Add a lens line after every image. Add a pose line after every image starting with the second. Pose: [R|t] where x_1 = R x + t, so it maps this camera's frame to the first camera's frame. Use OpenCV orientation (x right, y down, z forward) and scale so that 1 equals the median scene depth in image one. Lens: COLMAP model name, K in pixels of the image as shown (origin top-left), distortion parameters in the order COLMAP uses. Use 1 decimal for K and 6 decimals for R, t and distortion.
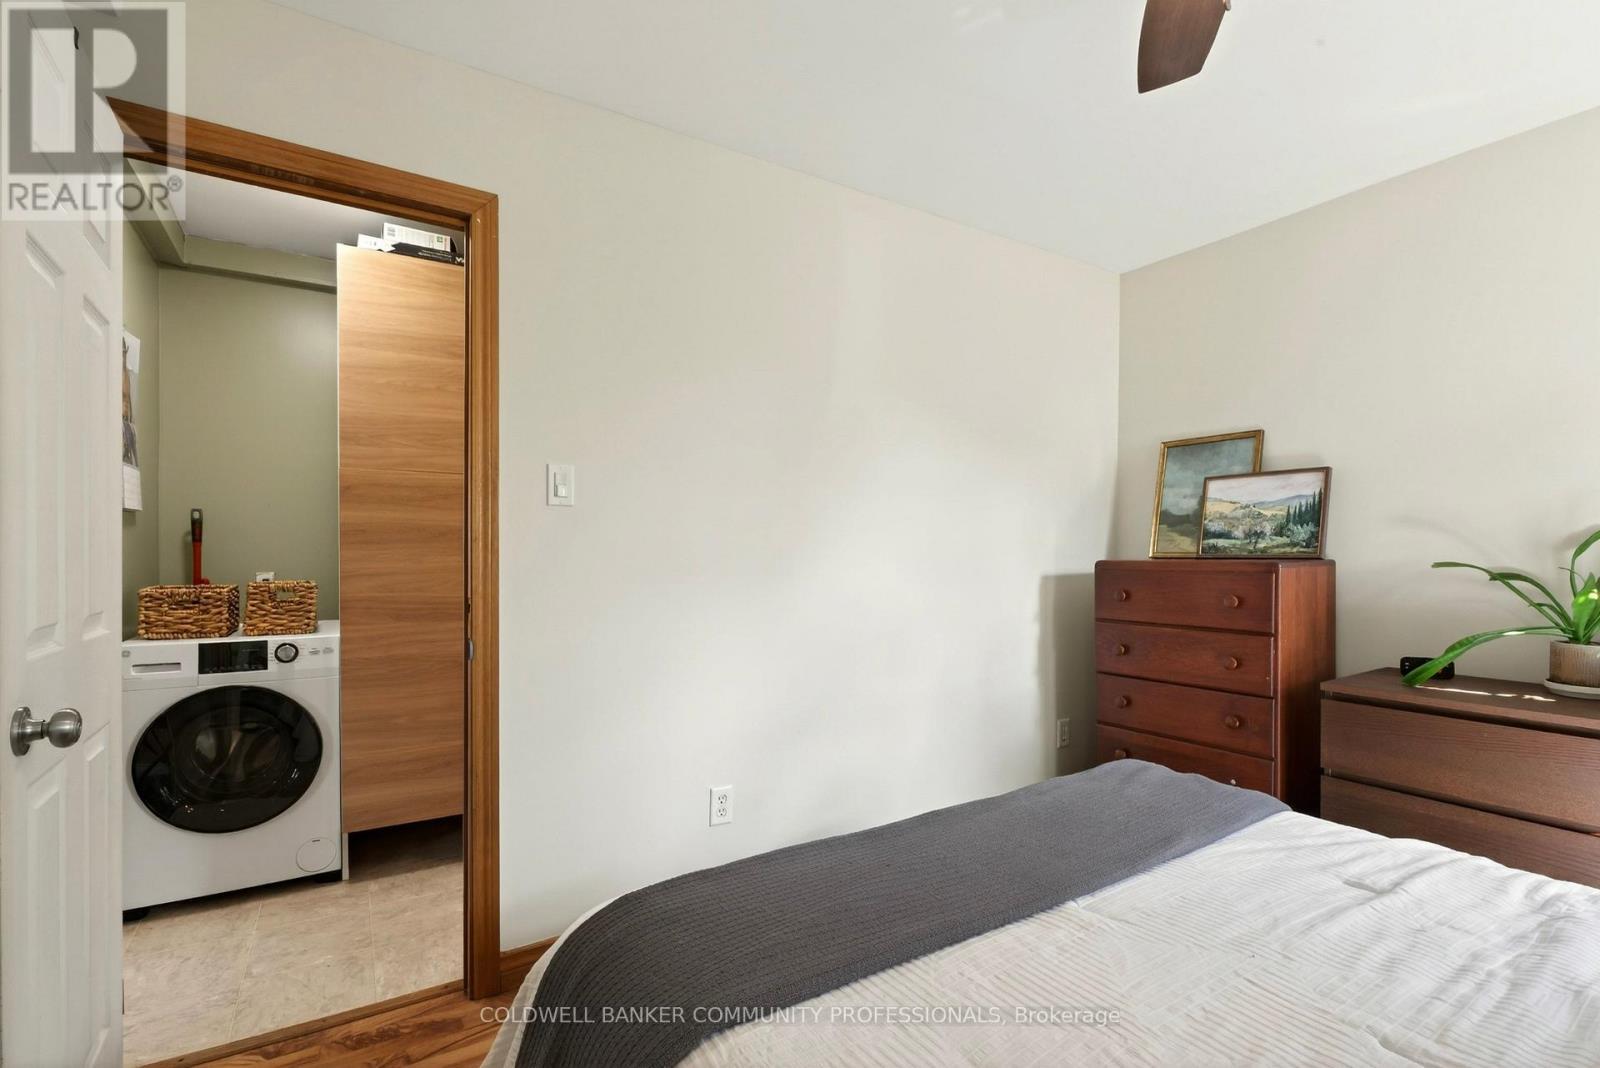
lens RADIAL K [[725.5, 0, 801.3], [0, 725.5, 561.7], [0, 0, 1]] dist [-0.012911, 0.000265]
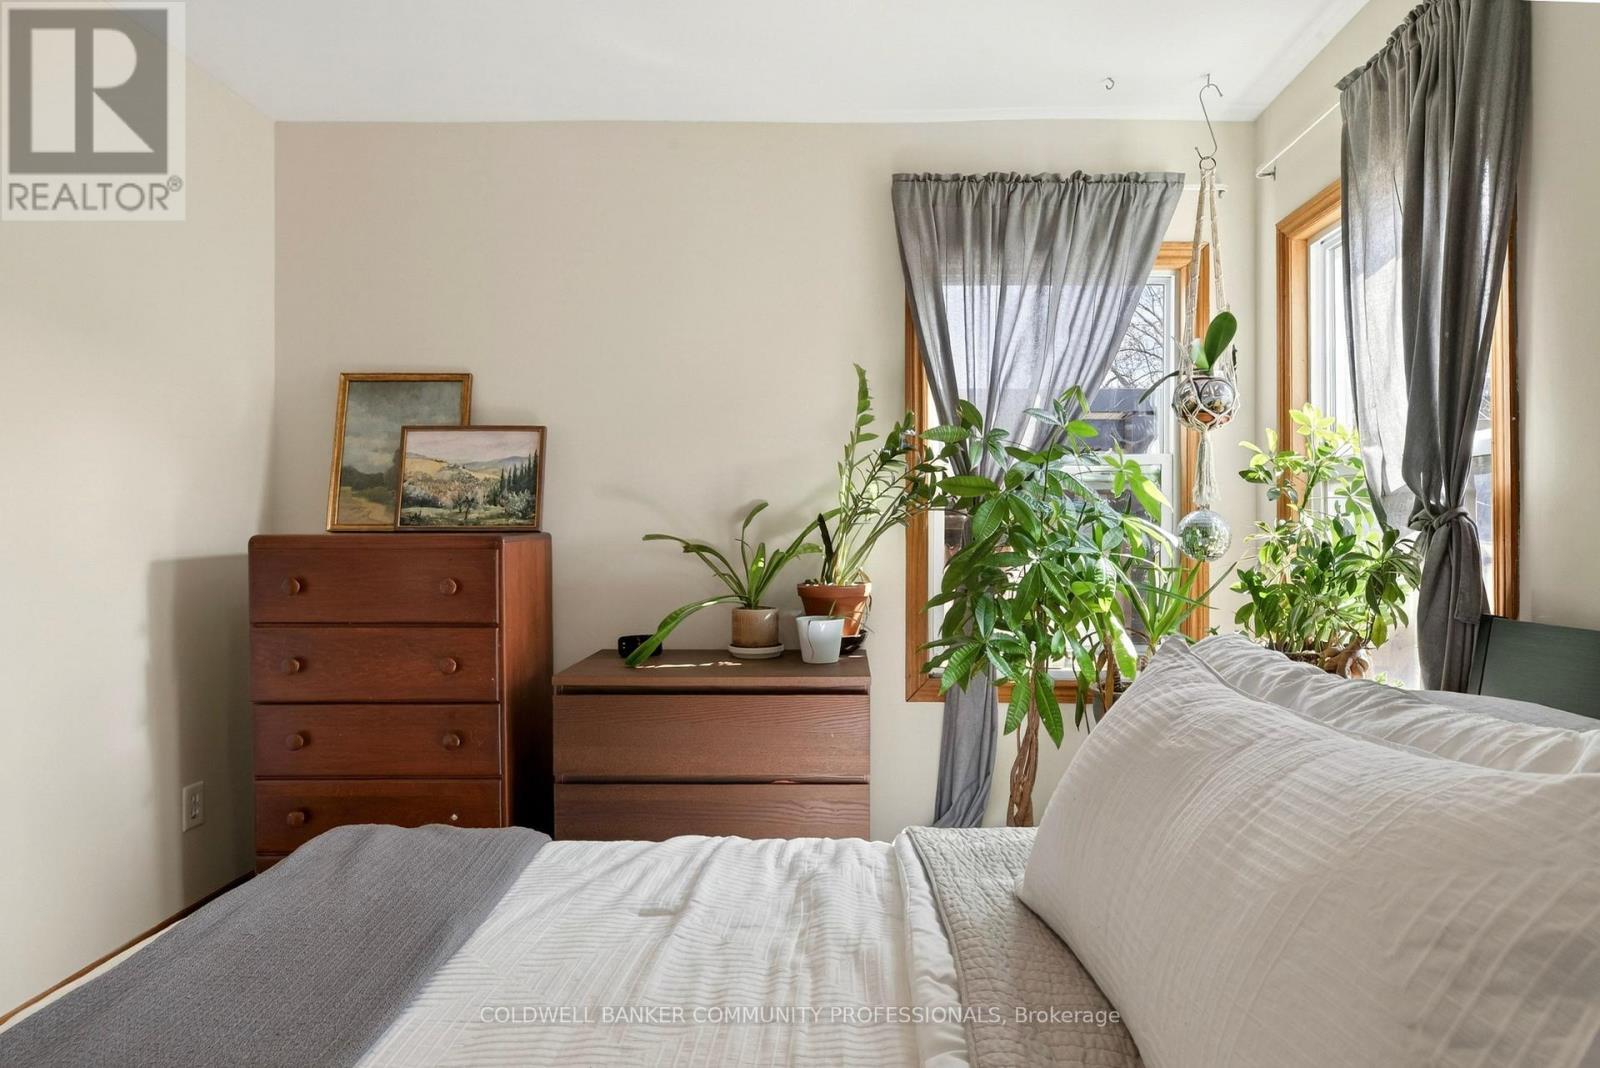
lens RADIAL K [[909.1, 0, 825.1], [0, 909.1, 547.8], [0, 0, 1]] dist [-0.003010, -0.002997]
pose [[0.547706, -0.014479, 0.836546, 0.000045], [0.009609, 0.999893, 0.011016, 0.005984], [-0.836616, 0.002005, 0.547786, 0.116075]]
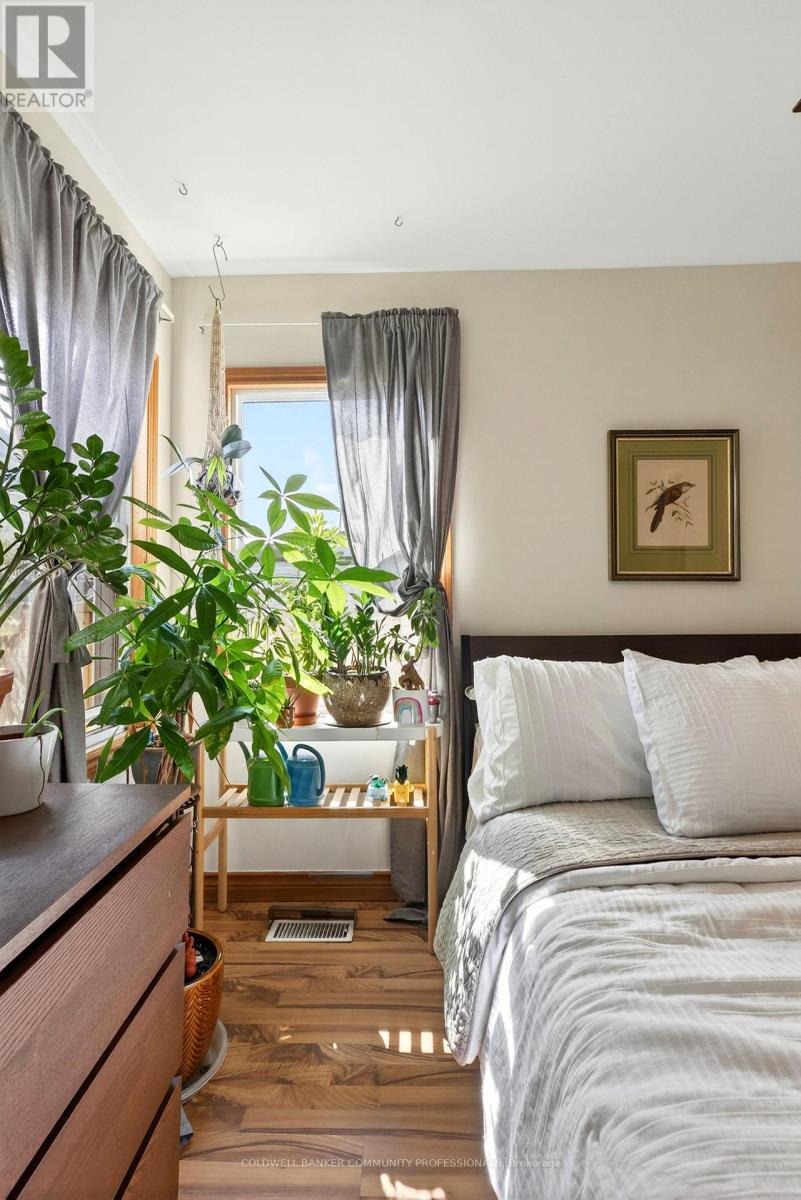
lens RADIAL K [[602.5, 0, 390.1], [0, 602.5, 571.2], [0, 0, 1]] dist [-0.008538, -0.000456]
pose [[-0.830774, 0.027227, 0.555944, 0.411285], [0.006980, 0.999234, -0.038507, 0.004627], [-0.556567, -0.028110, -0.830327, 0.856163]]
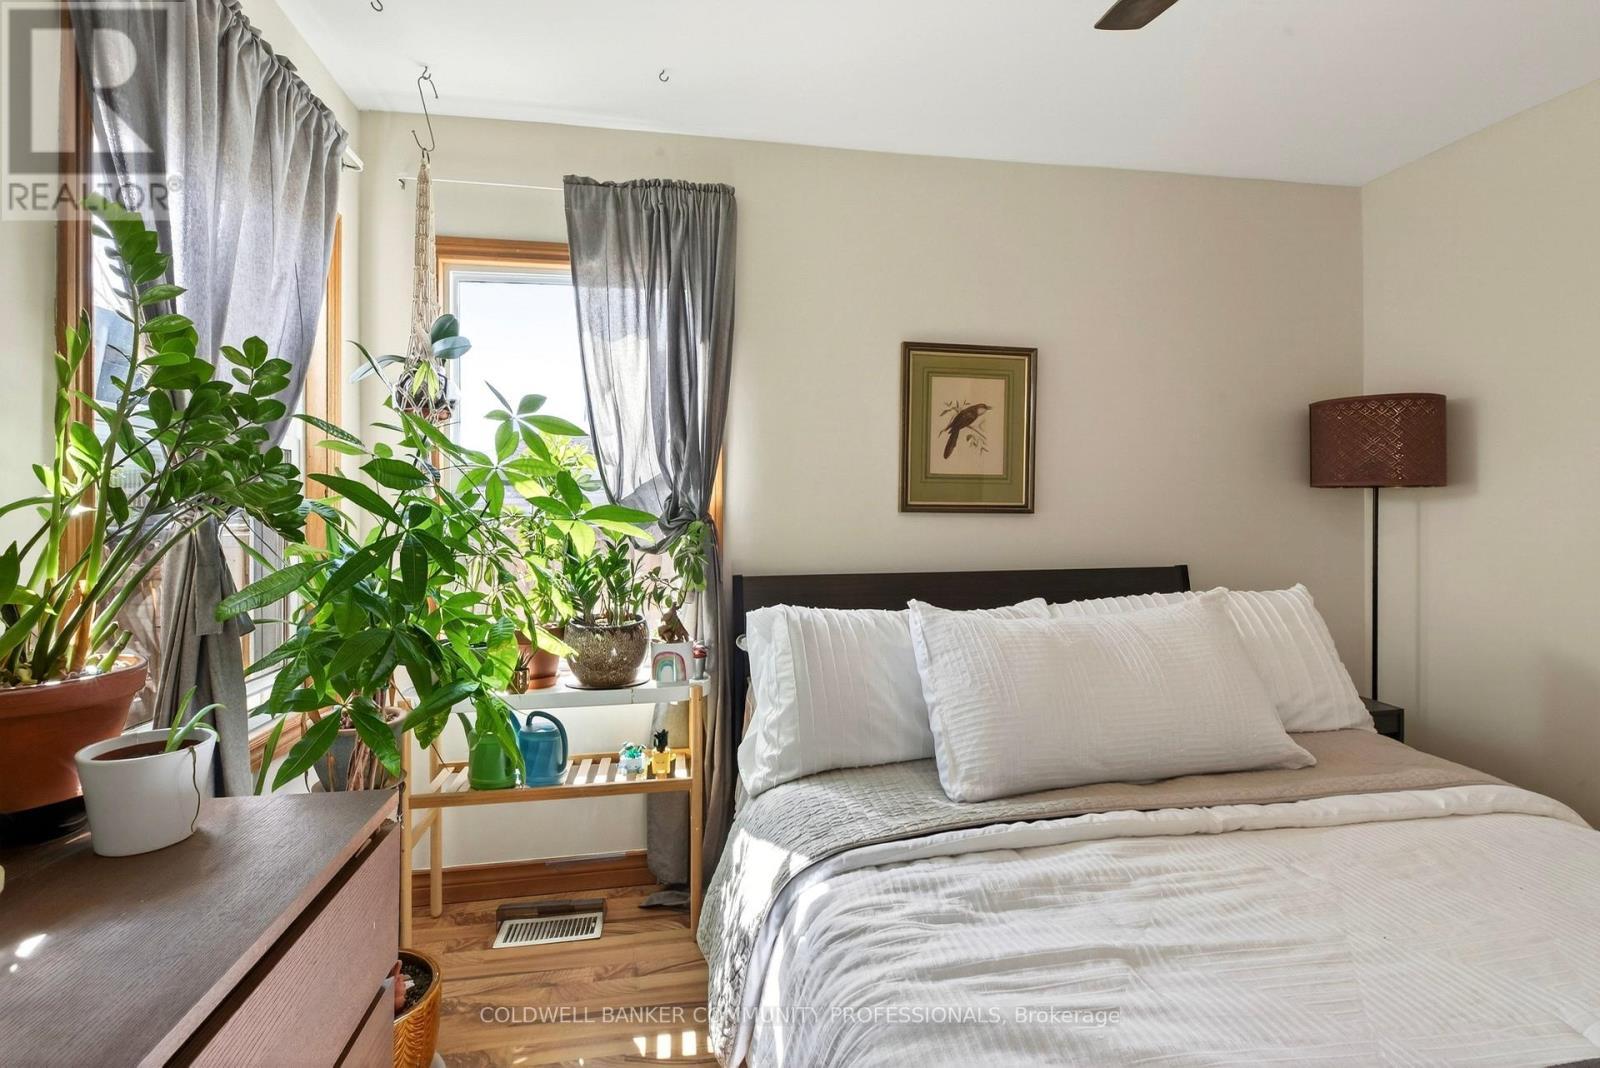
lens RADIAL K [[725.5, 0, 794.6], [0, 725.5, 505.7], [0, 0, 1]] dist [-0.012911, 0.000265]
pose [[-0.924388, -0.004698, 0.381425, 0.399229], [-0.001273, 0.999957, 0.009230, -0.030428], [-0.381452, 0.008047, -0.924354, 0.874344]]
